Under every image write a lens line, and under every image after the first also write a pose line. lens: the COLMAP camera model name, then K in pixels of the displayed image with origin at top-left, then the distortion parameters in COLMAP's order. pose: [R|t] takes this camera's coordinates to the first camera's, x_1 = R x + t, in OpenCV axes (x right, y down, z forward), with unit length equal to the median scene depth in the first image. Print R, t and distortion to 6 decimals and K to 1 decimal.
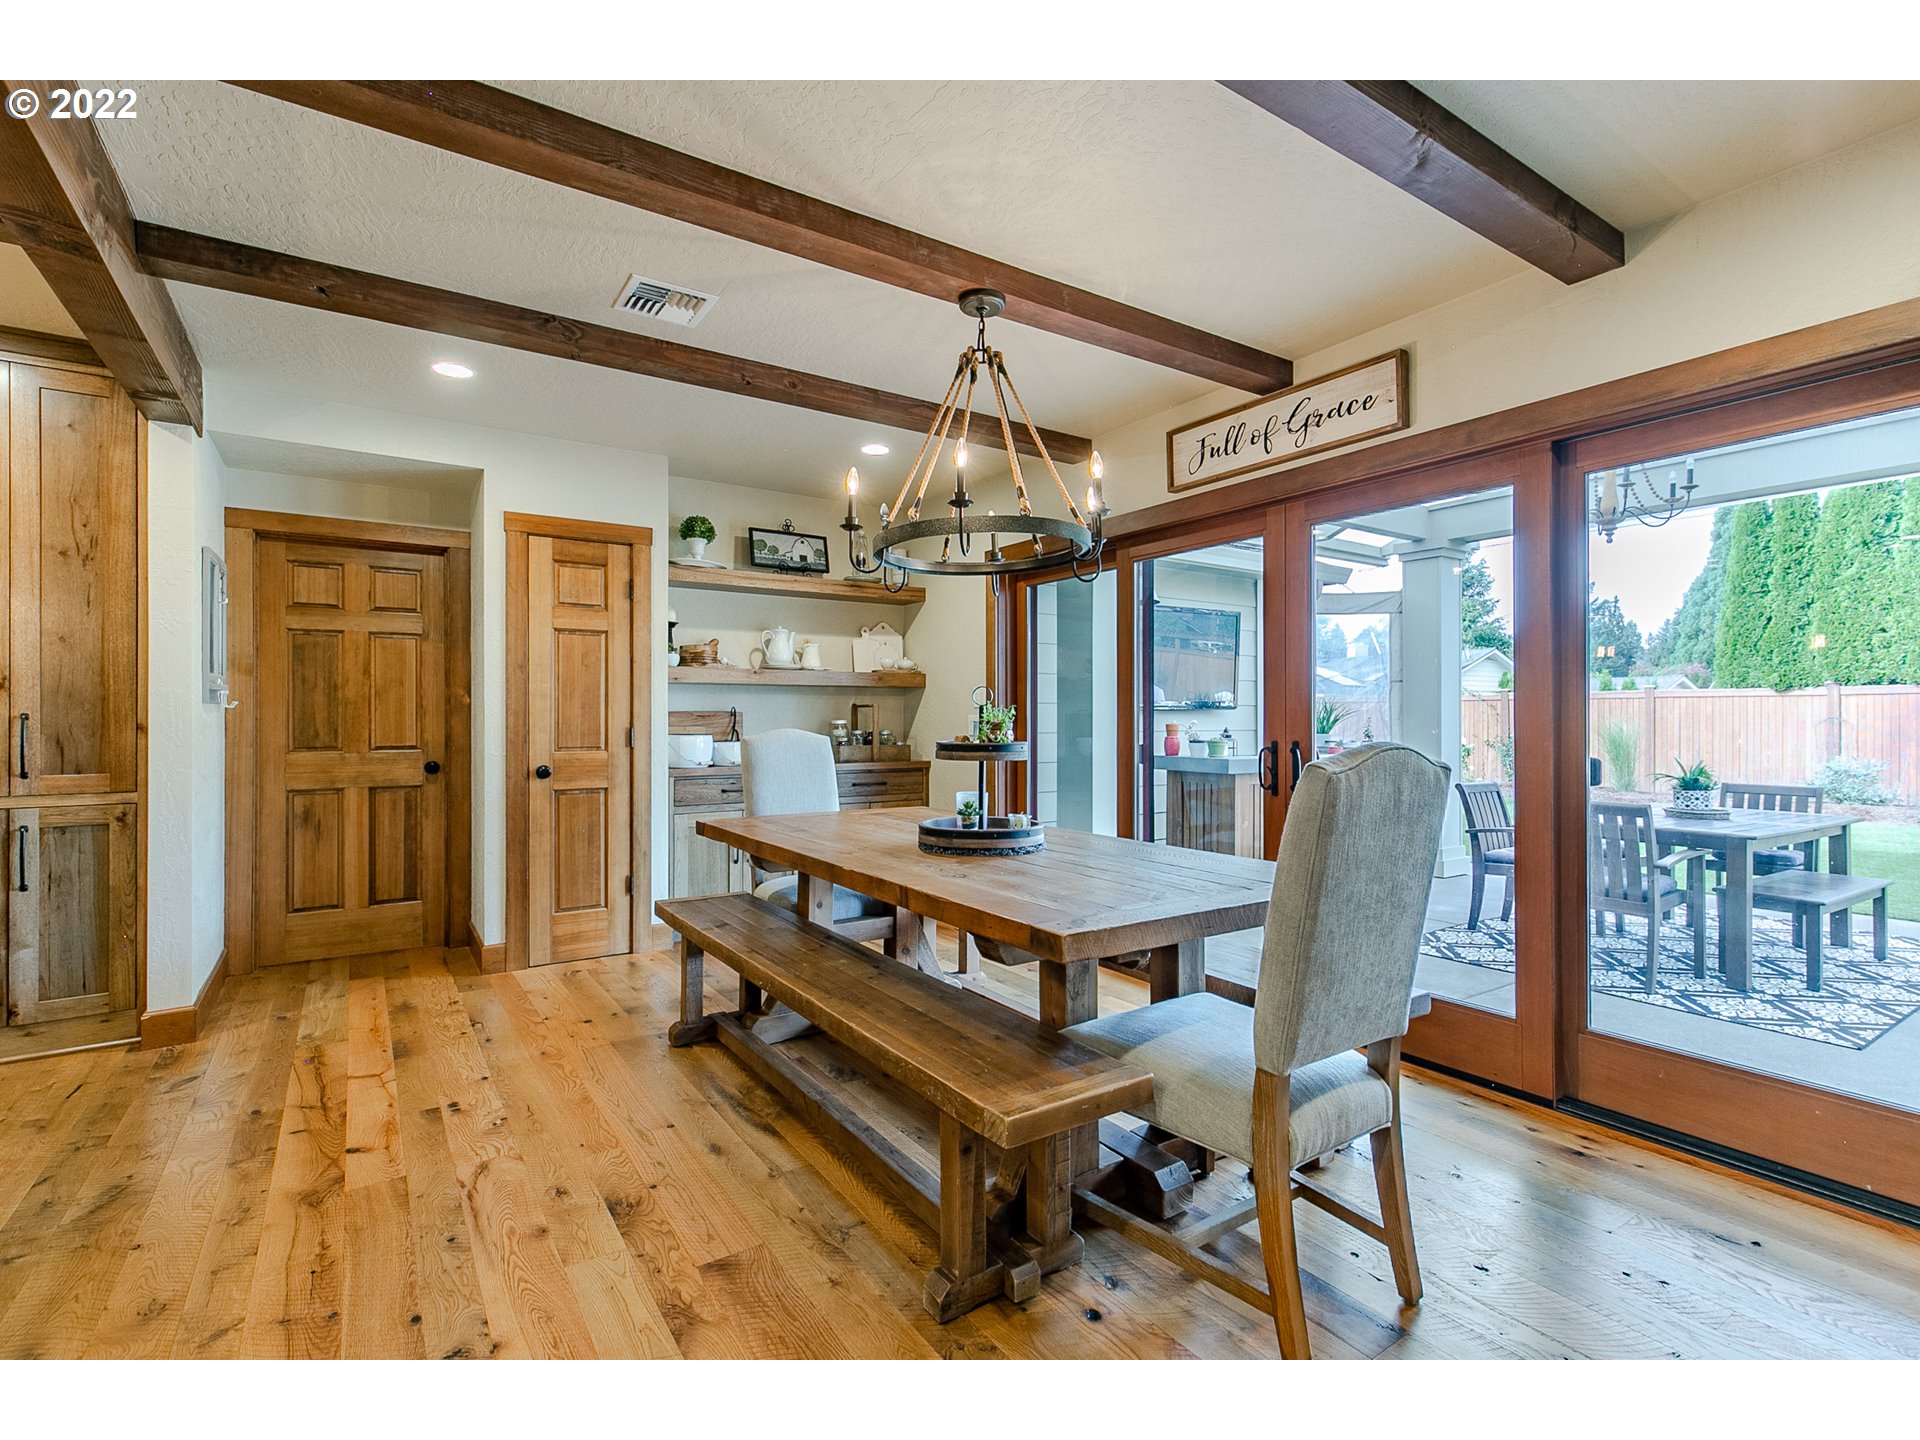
lens RADIAL K [[905.3, 0, 946.7], [0, 905.3, 721.0], [0, 0, 1]] dist [0.012280, -0.001266]
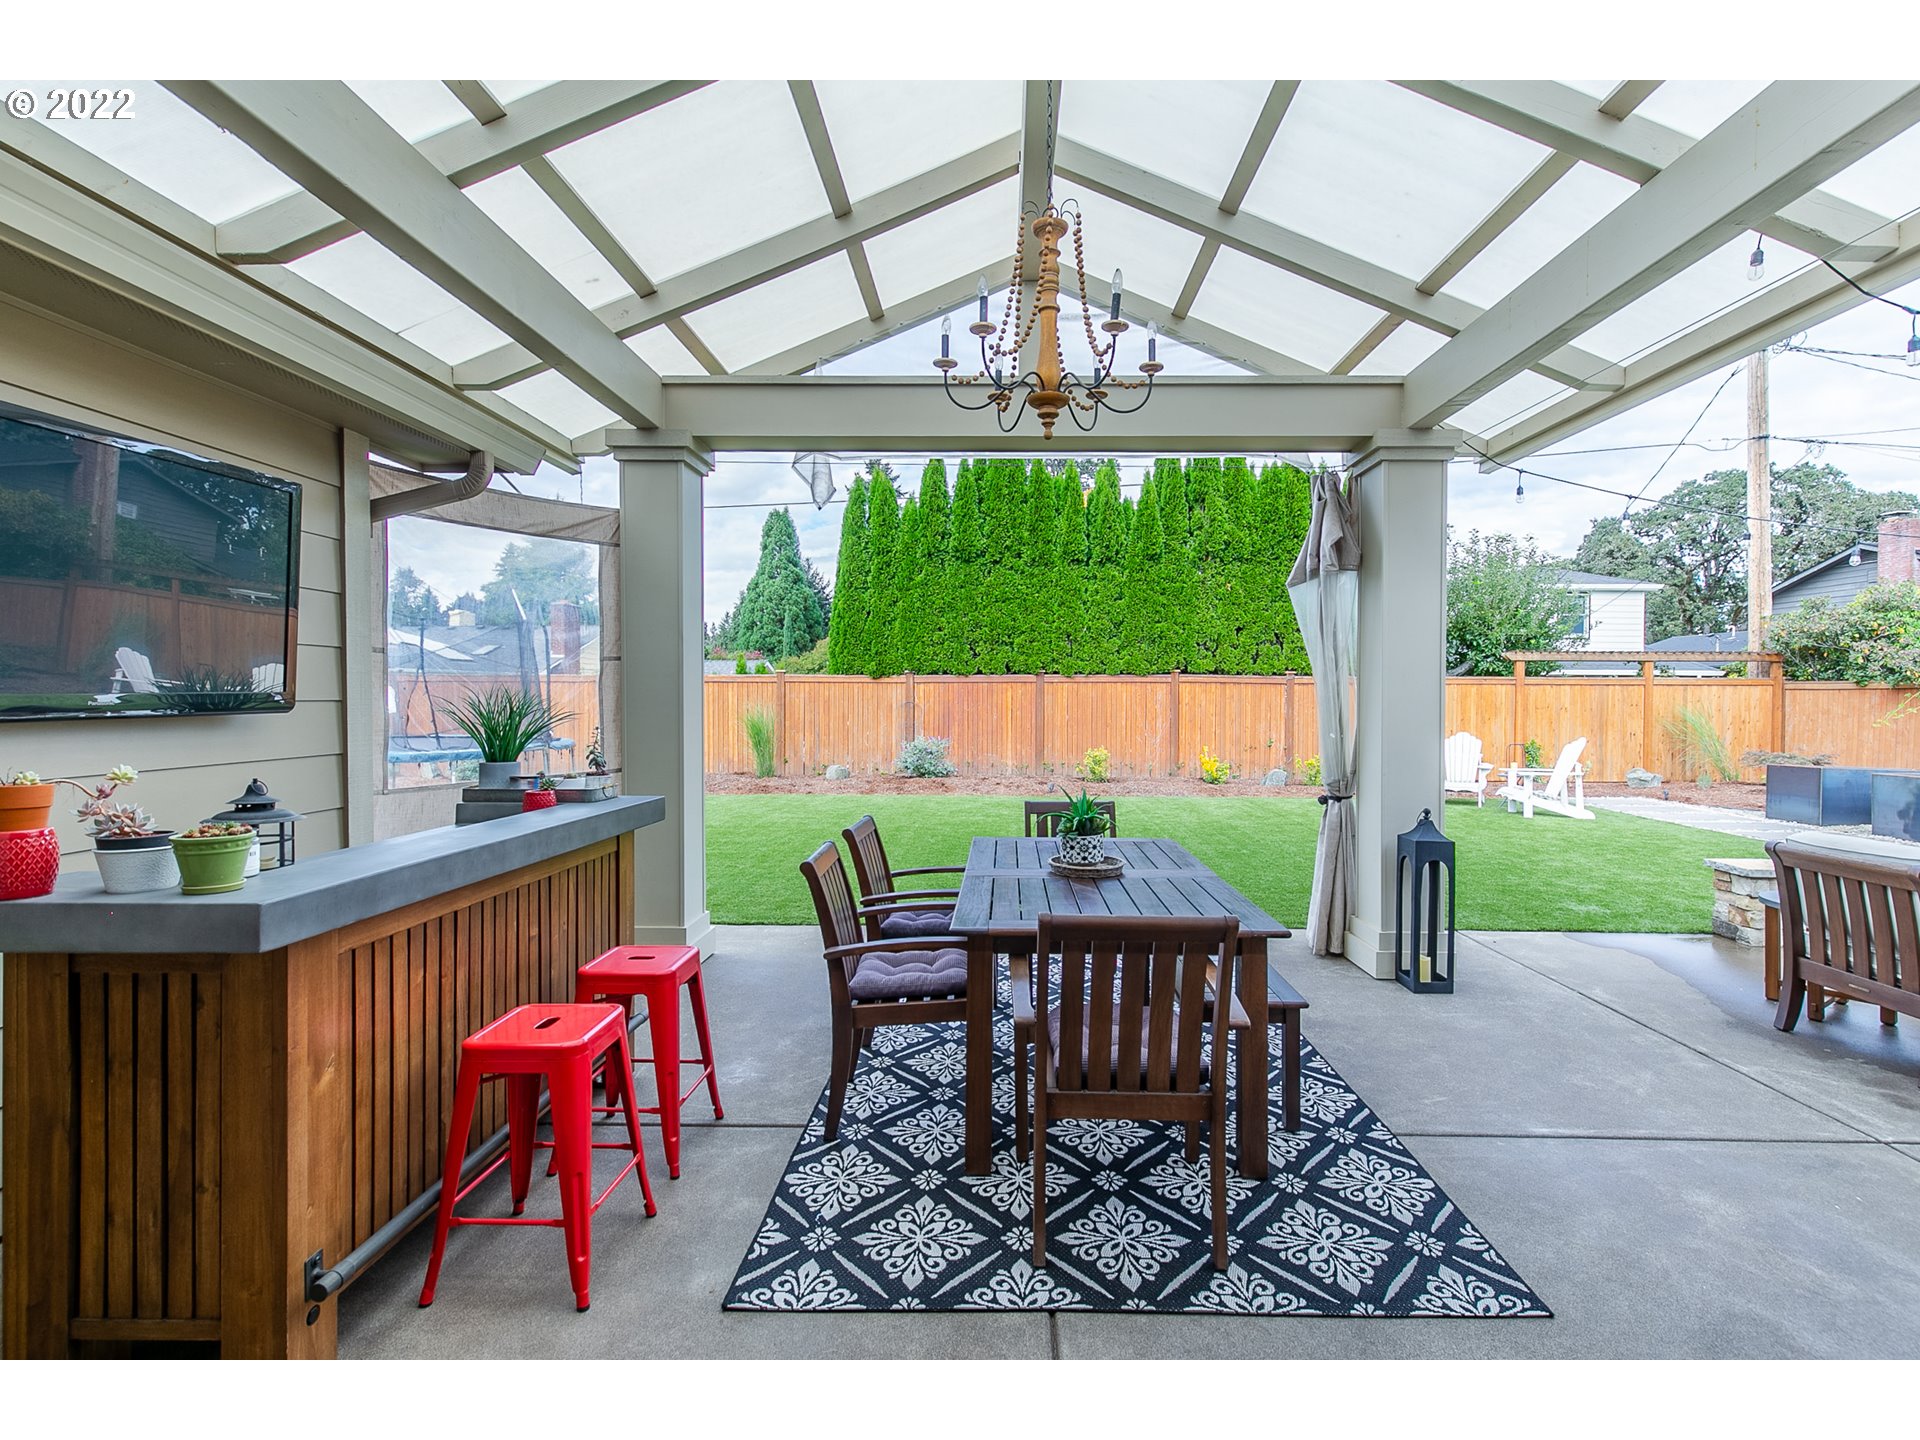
lens RADIAL K [[905.3, 0, 997.0], [0, 905.3, 715.8], [0, 0, 1]] dist [0.012280, -0.001266]
pose [[0.566453, -0.019141, 0.823872, 0.084374], [0.002205, 0.999762, 0.021712, -0.011182], [-0.824091, -0.010482, 0.566360, 0.263064]]
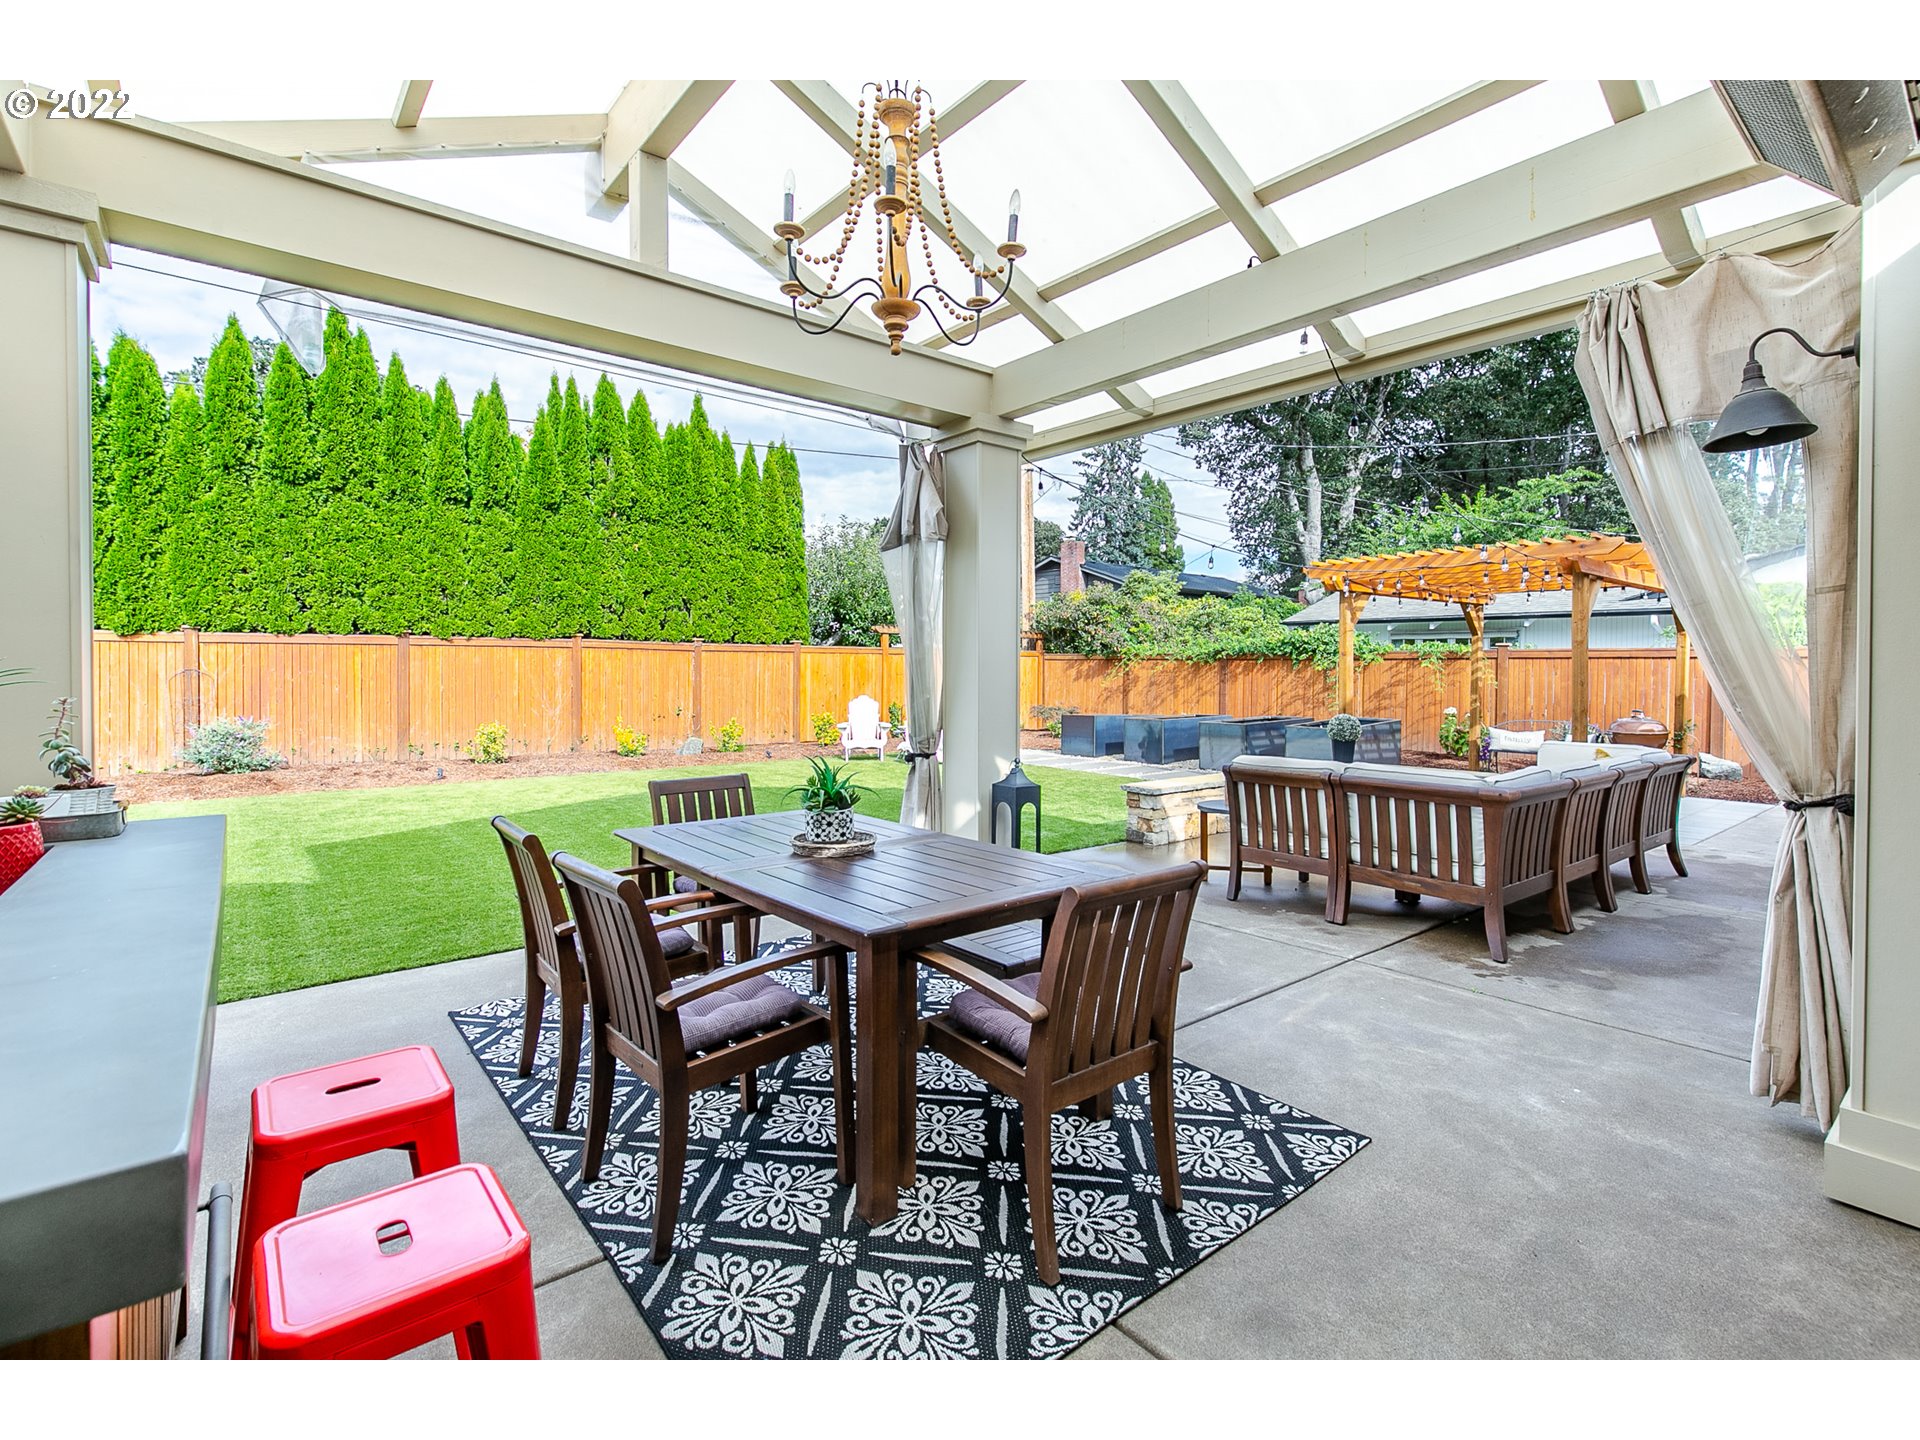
lens RADIAL K [[905.3, 0, 946.1], [0, 905.3, 691.0], [0, 0, 1]] dist [0.012280, -0.001266]
pose [[-0.096973, -0.028092, 0.994890, 0.079133], [0.000658, 0.999600, 0.028289, -0.007317], [-0.995287, 0.003398, -0.096916, 0.410060]]
